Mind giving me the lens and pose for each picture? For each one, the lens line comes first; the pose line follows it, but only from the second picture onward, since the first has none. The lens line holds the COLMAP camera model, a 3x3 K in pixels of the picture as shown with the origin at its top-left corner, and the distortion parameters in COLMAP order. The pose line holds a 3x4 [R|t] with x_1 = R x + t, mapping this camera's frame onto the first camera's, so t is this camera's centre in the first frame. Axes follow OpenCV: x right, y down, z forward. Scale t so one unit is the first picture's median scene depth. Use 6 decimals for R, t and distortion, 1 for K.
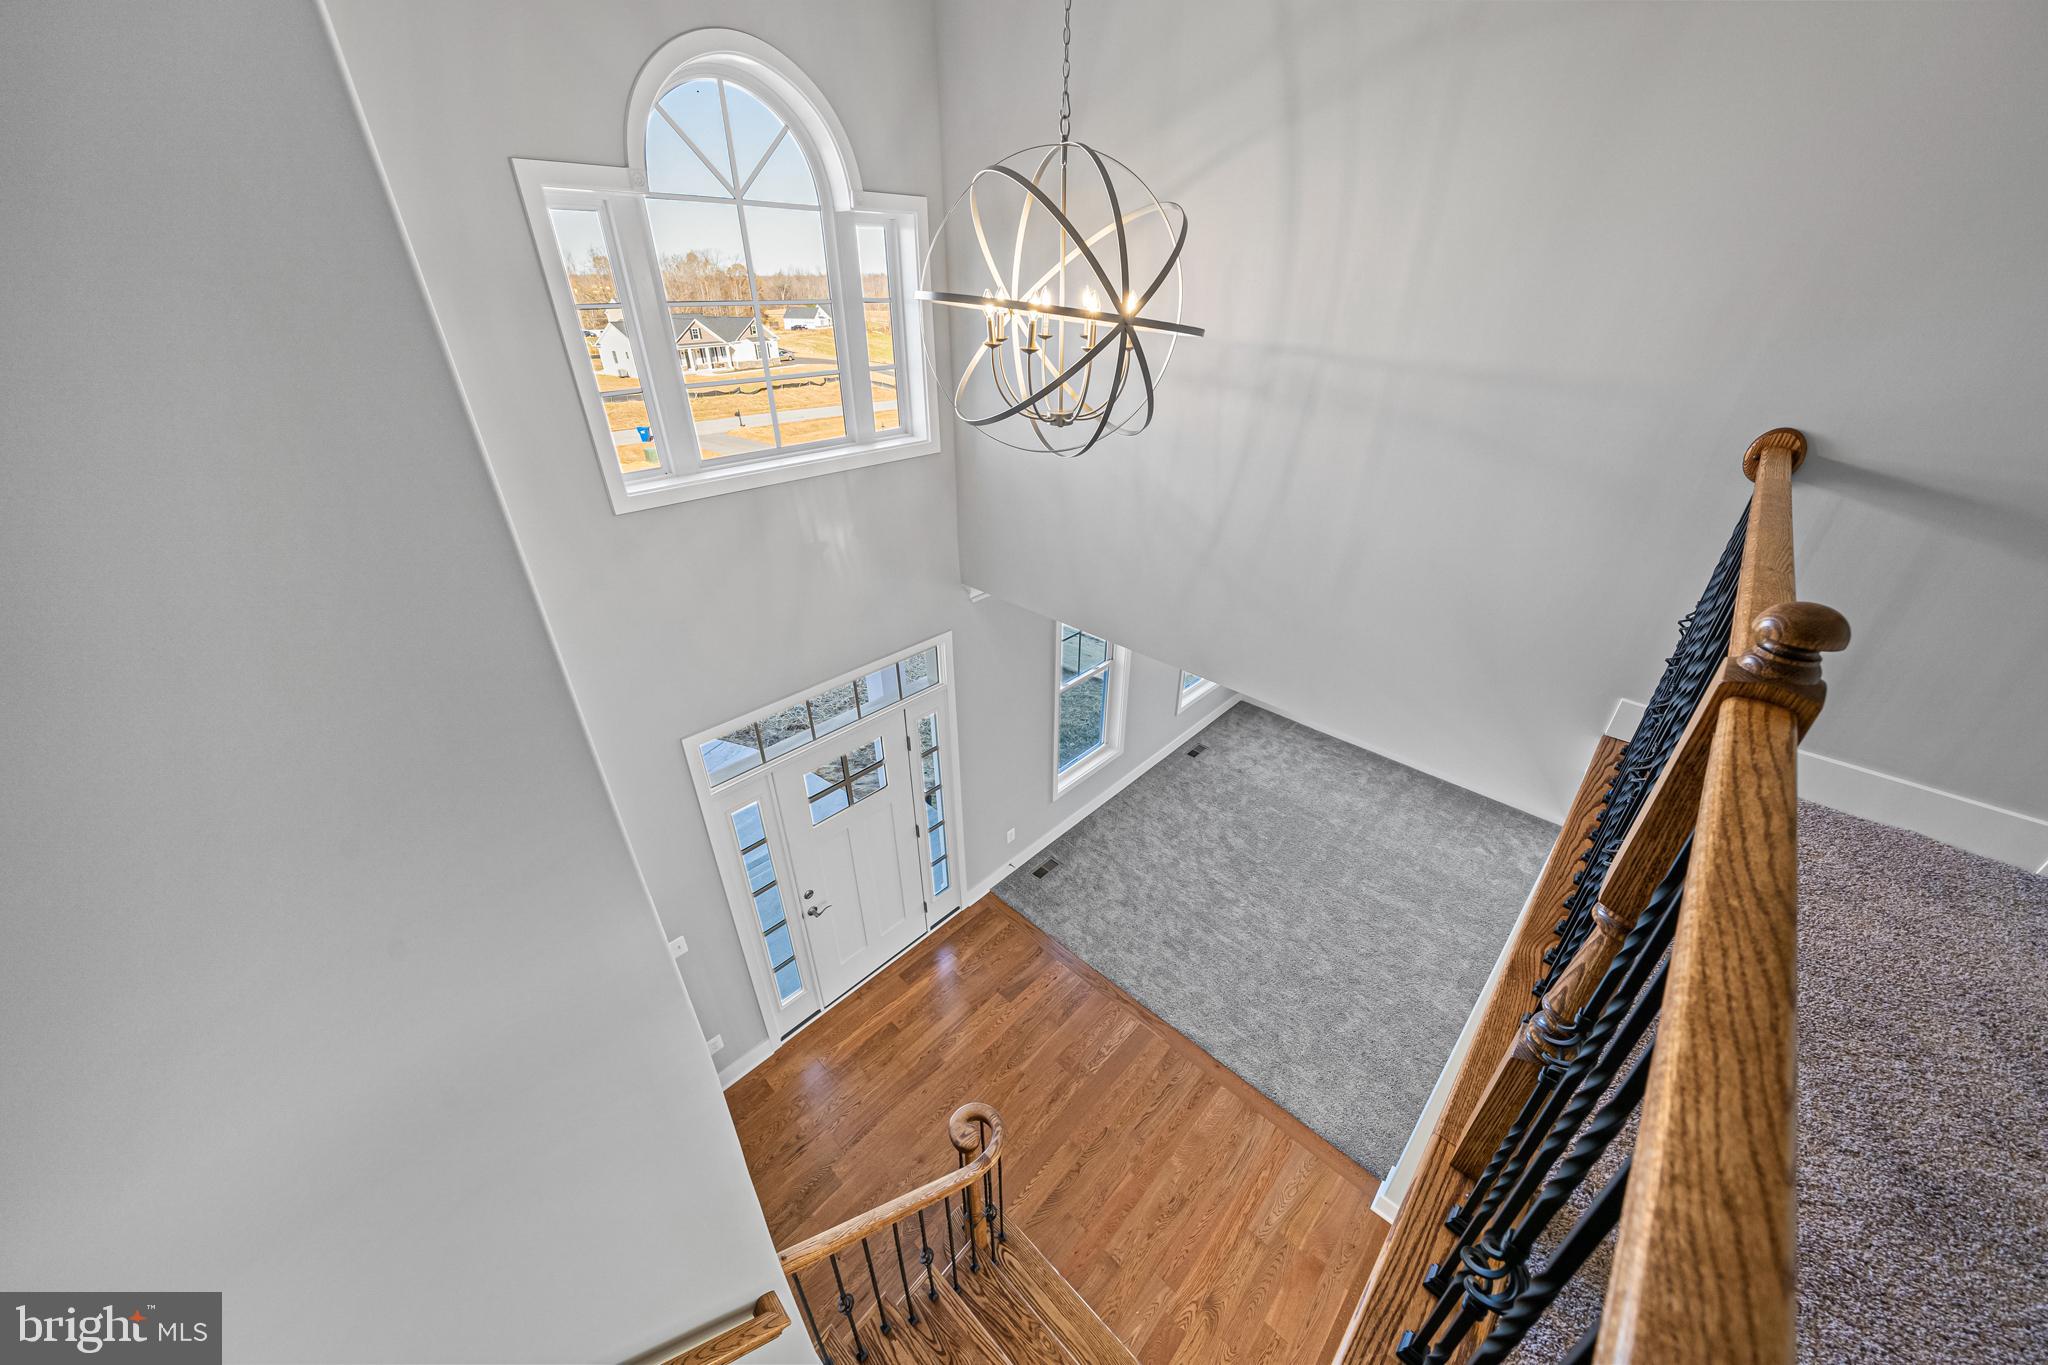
lens RADIAL K [[701.4, 0, 1028.6], [0, 701.4, 678.4], [0, 0, 1]] dist [-0.000024, -0.000013]
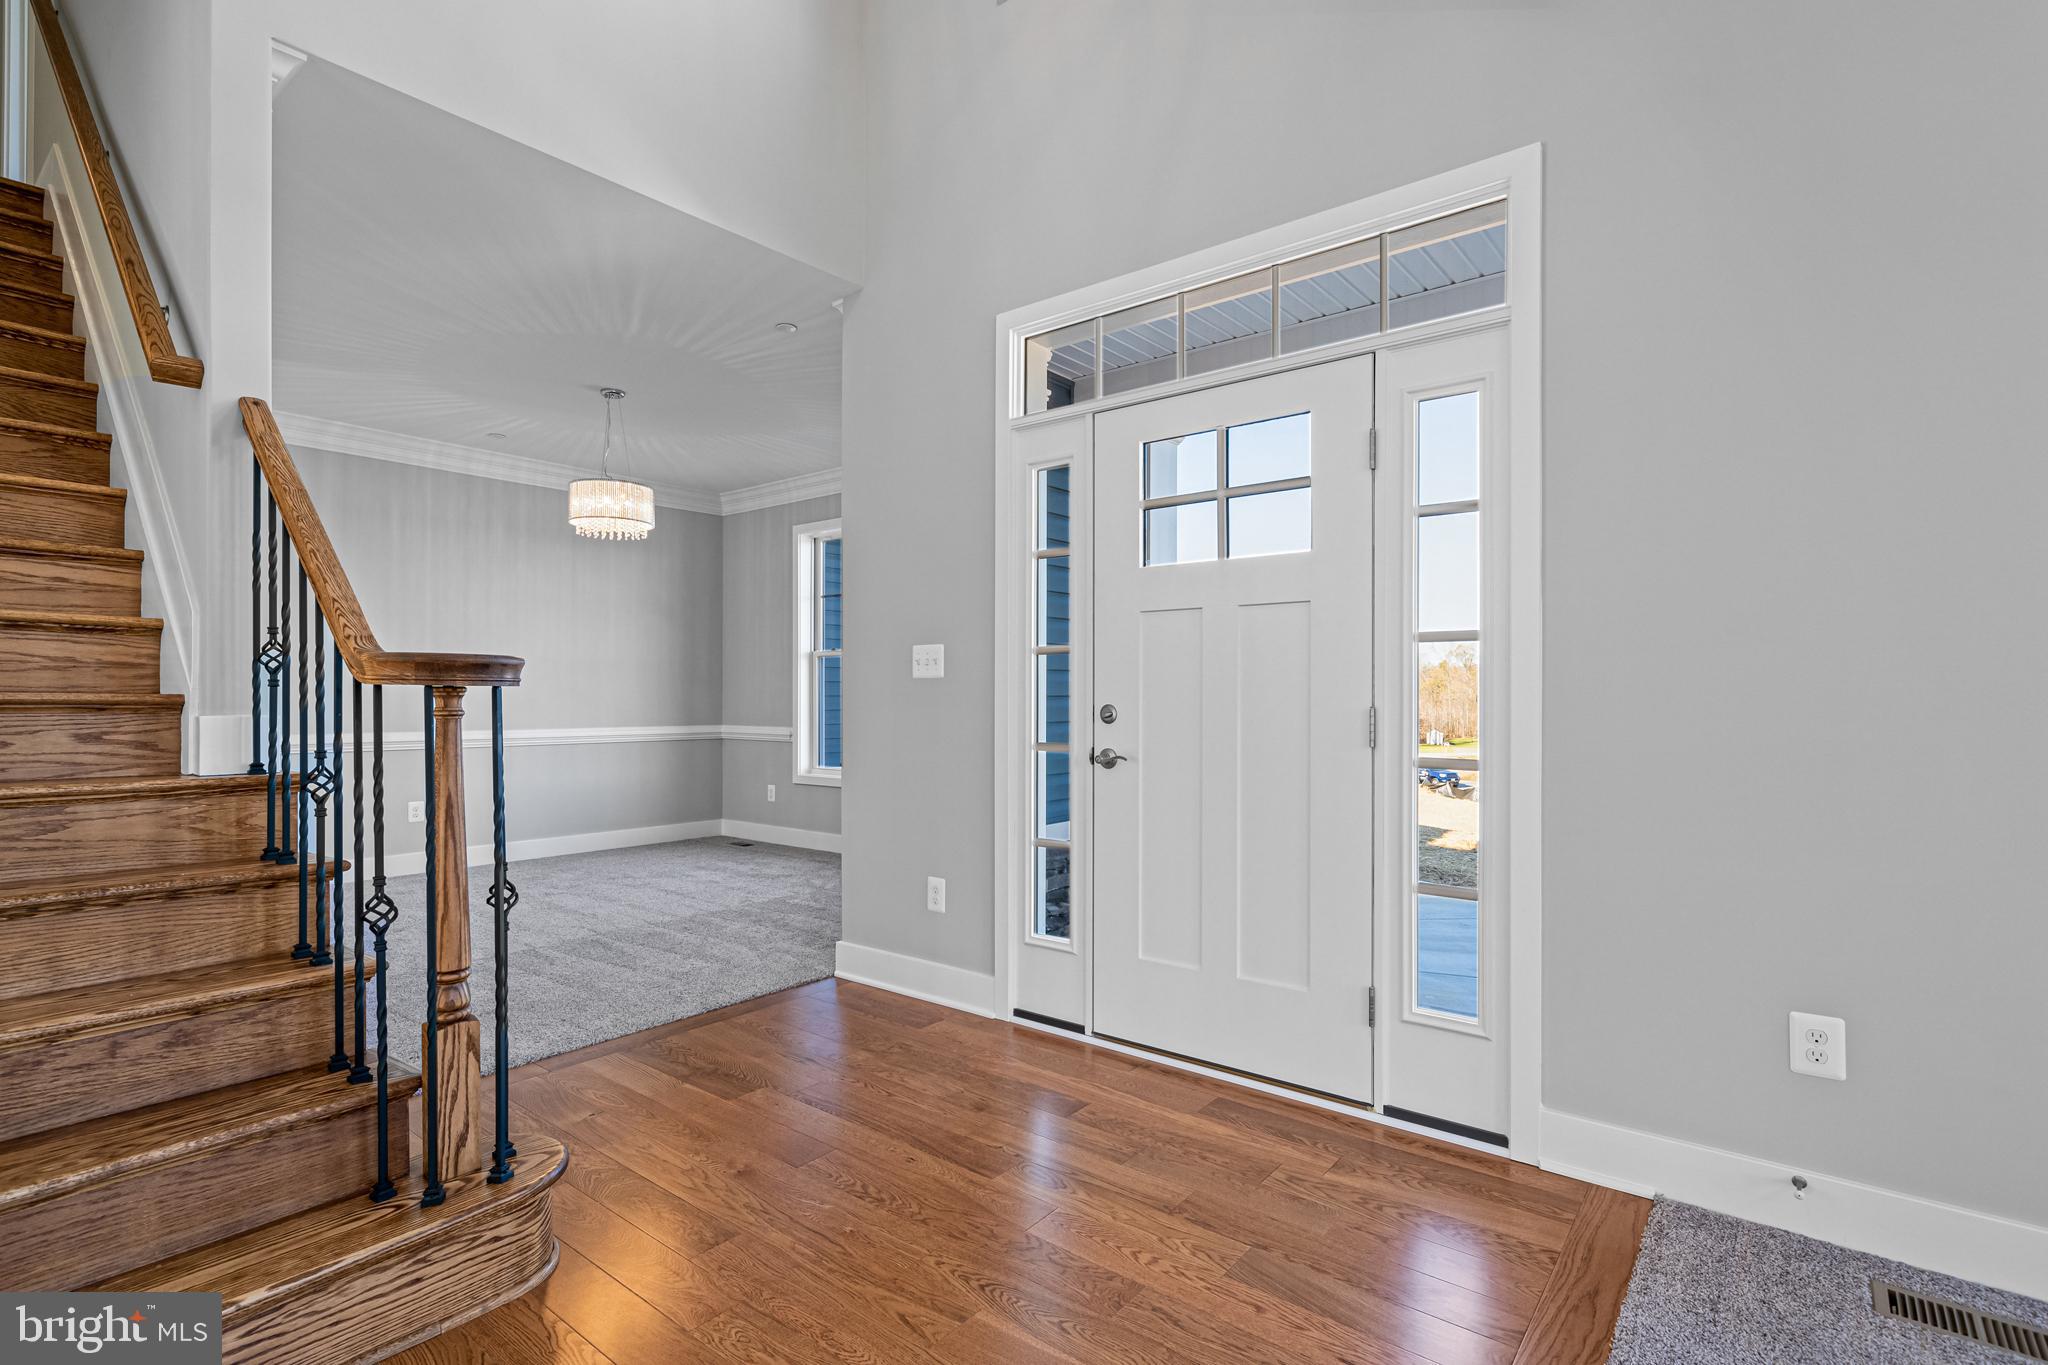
lens RADIAL K [[985.5, 0, 1021.7], [0, 985.5, 689.2], [0, 0, 1]] dist [-0.001406, 0.001017]
pose [[0.083242, -0.006984, -0.996505, 0.396618], [-0.489132, 0.870944, -0.046963, 0.354759], [0.868228, 0.491332, 0.069083, 0.880684]]
